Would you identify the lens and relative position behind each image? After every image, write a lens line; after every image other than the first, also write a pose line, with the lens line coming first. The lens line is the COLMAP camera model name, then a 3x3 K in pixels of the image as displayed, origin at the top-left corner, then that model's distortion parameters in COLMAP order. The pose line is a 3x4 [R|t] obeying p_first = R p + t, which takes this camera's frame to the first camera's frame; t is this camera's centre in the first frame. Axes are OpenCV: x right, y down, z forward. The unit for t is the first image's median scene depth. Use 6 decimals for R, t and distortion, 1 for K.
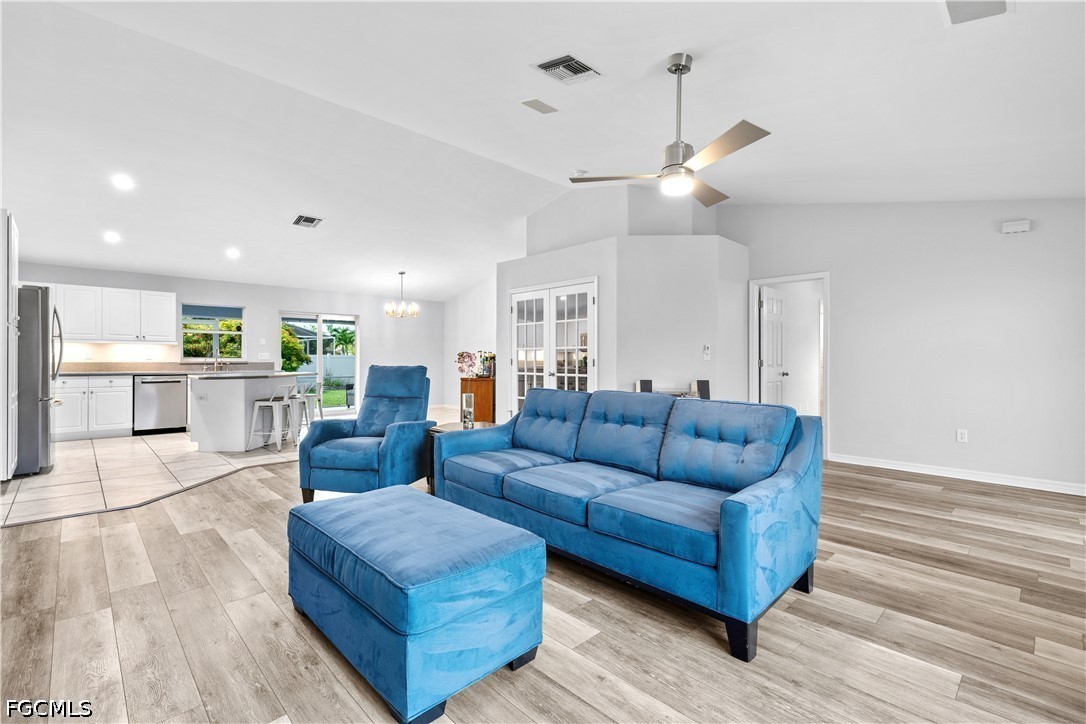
lens RADIAL K [[490.3, 0, 545.8], [0, 490.3, 361.9], [0, 0, 1]] dist [0.004526, 0.000000]
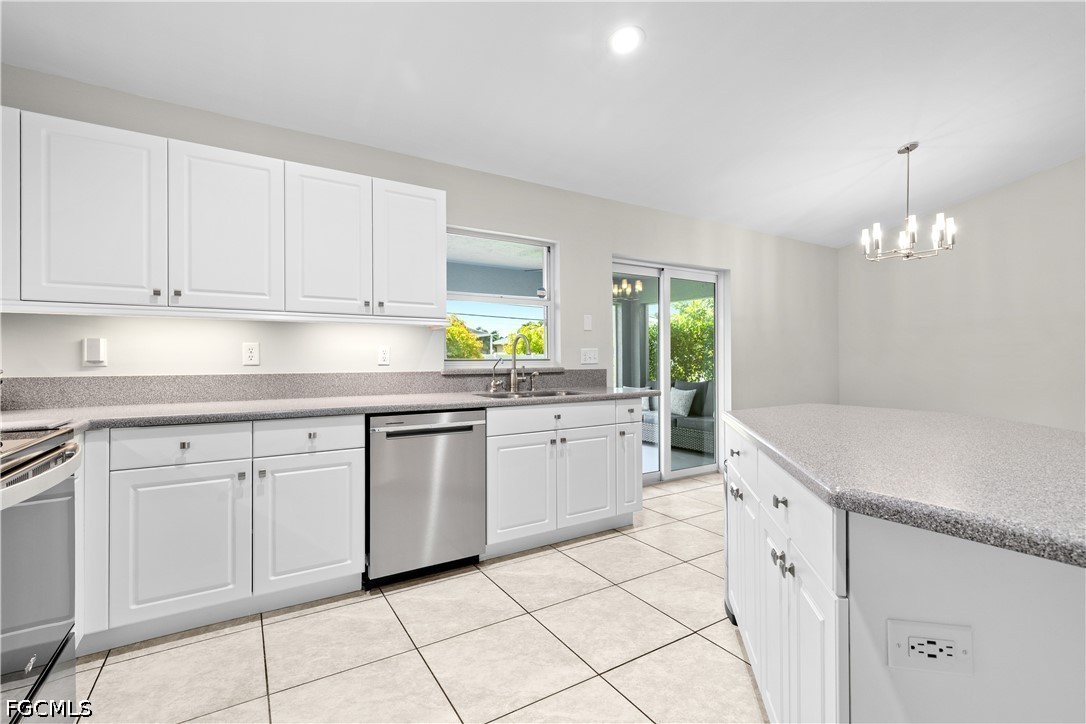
lens RADIAL K [[488.5, 0, 548.3], [0, 488.5, 357.7], [0, 0, 1]] dist [0.005248, -0.000361]
pose [[0.980021, -0.006014, -0.198801, -0.677172], [0.004841, 0.999968, -0.006386, -0.009077], [0.198833, 0.005296, 0.980019, 0.725645]]
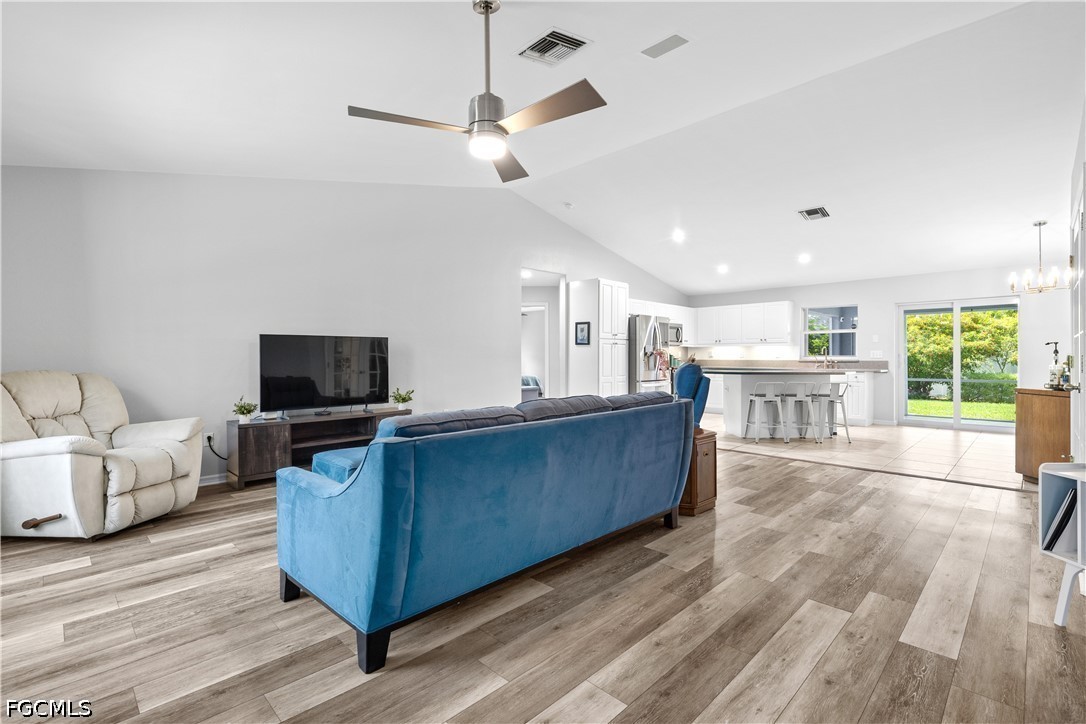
lens RADIAL K [[490.3, 0, 545.8], [0, 490.3, 361.9], [0, 0, 1]] dist [0.004526, 0.000000]
pose [[0.024754, 0.007837, -0.999663, 0.455148], [-0.004859, 0.999958, 0.007719, -0.001422], [0.999682, 0.004666, 0.024791, 0.445112]]
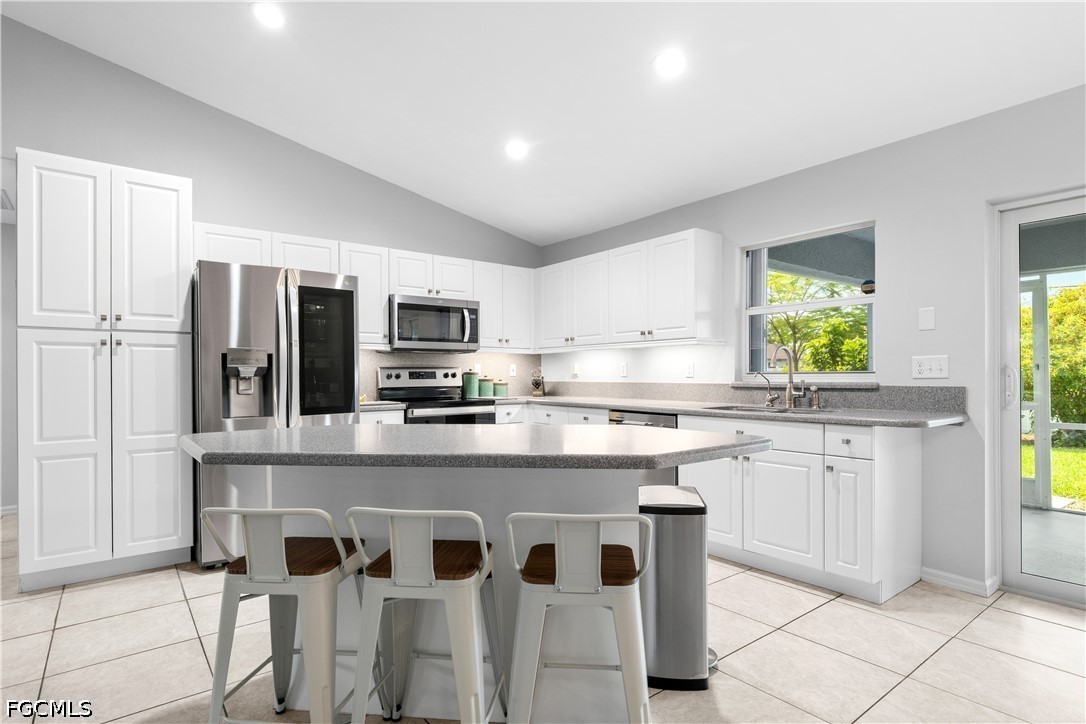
lens RADIAL K [[559.2, 0, 545.8], [0, 559.2, 382.1], [0, 0, 1]] dist [-0.002226, -0.000474]
pose [[-0.097220, 0.012872, -0.995180, -0.267313], [0.003963, 0.999913, 0.012546, -0.009085], [0.995255, -0.002724, -0.097263, 1.032423]]
